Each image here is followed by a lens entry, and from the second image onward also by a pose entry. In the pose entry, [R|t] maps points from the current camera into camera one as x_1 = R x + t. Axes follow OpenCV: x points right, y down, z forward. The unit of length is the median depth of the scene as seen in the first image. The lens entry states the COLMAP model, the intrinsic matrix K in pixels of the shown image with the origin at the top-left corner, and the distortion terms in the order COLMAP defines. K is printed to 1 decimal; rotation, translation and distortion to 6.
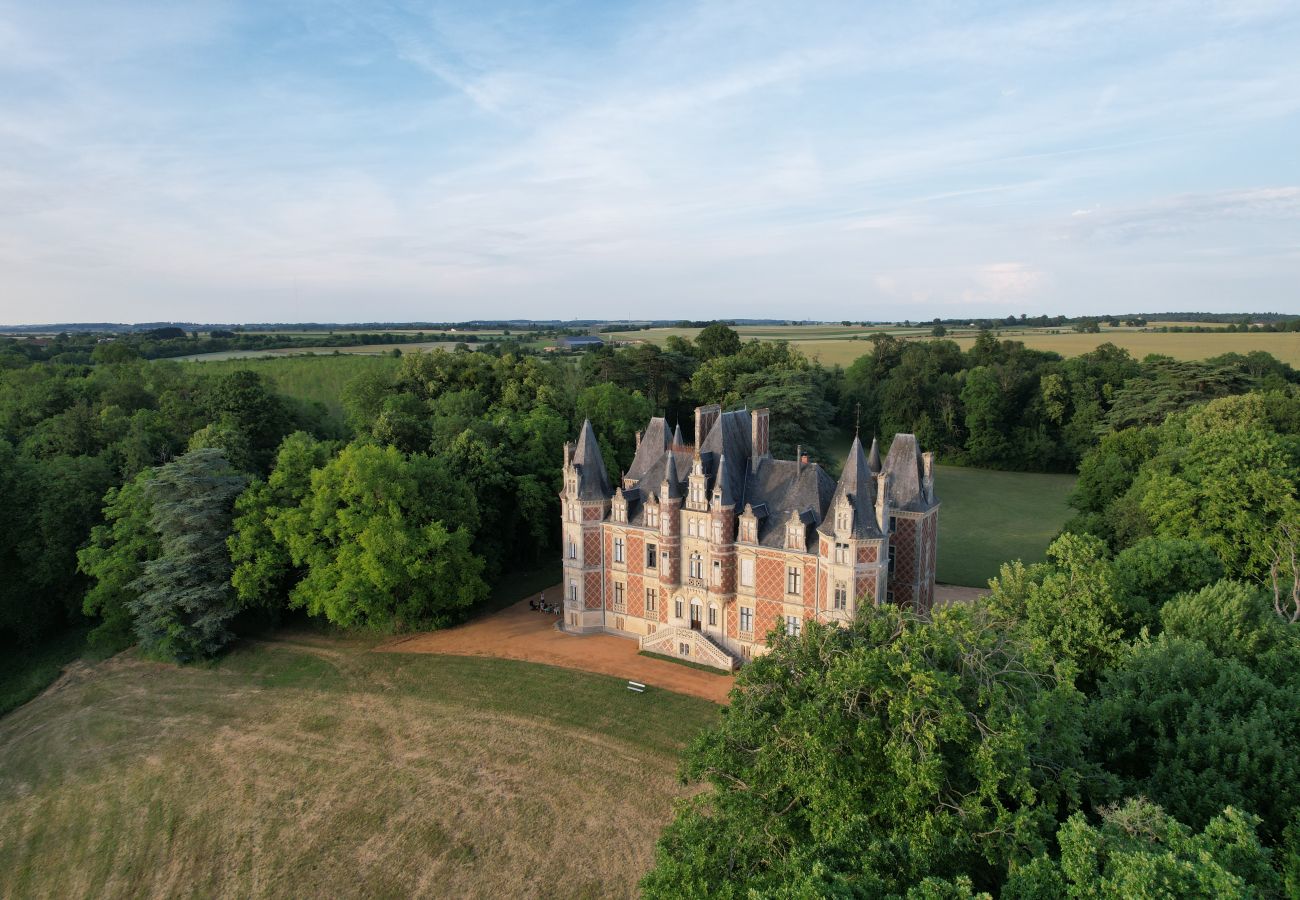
lens RADIAL K [[859.6, 0, 652.9], [0, 859.6, 454.2], [0, 0, 1]] dist [-0.065181, 0.058047]
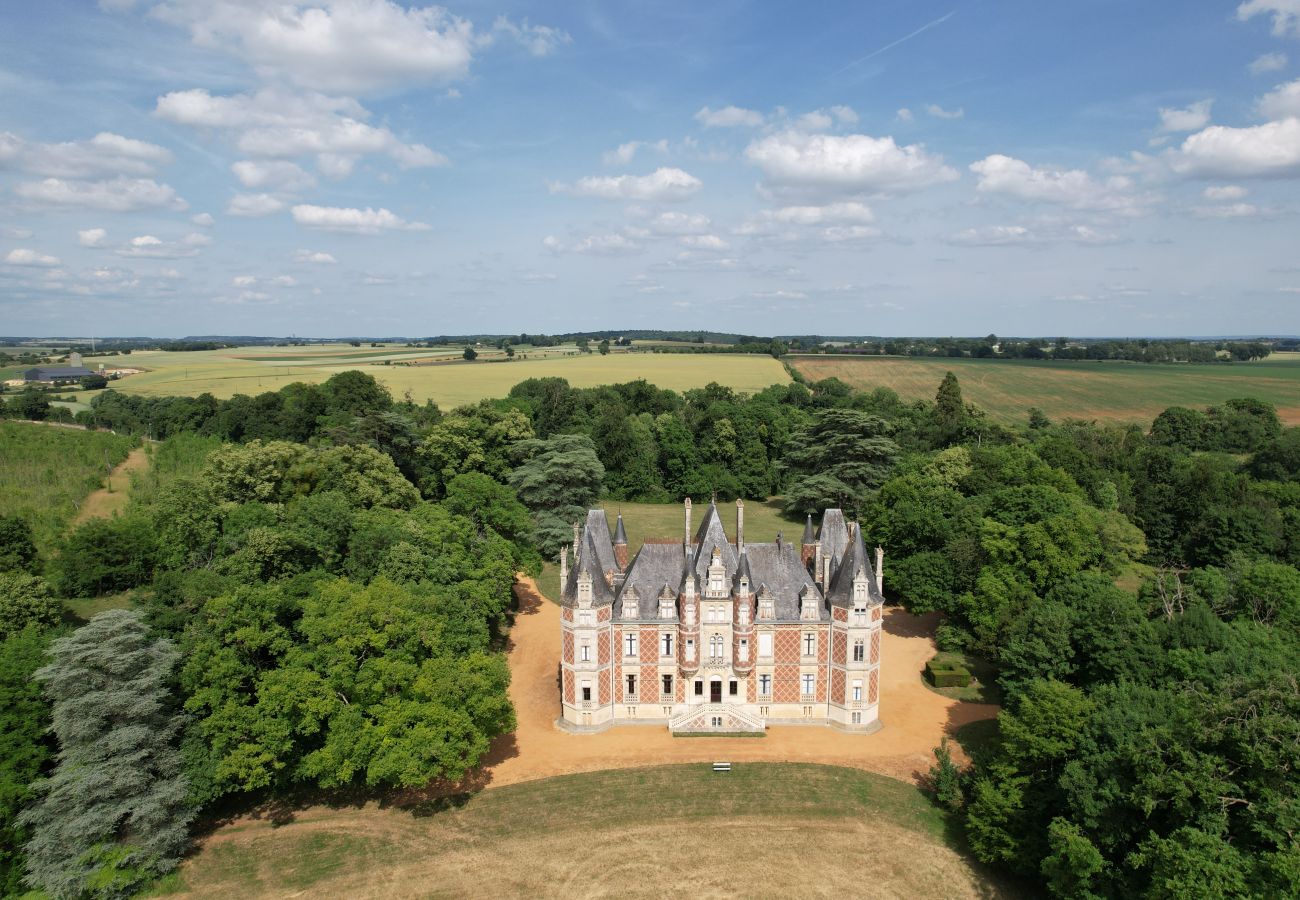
lens RADIAL K [[859.6, 0, 652.9], [0, 859.6, 454.2], [0, 0, 1]] dist [-0.065181, 0.058047]
pose [[0.832395, -0.072628, 0.549403, -0.626582], [0.081236, 0.996657, 0.008672, -0.140356], [-0.548196, 0.037413, 0.835512, 0.096824]]
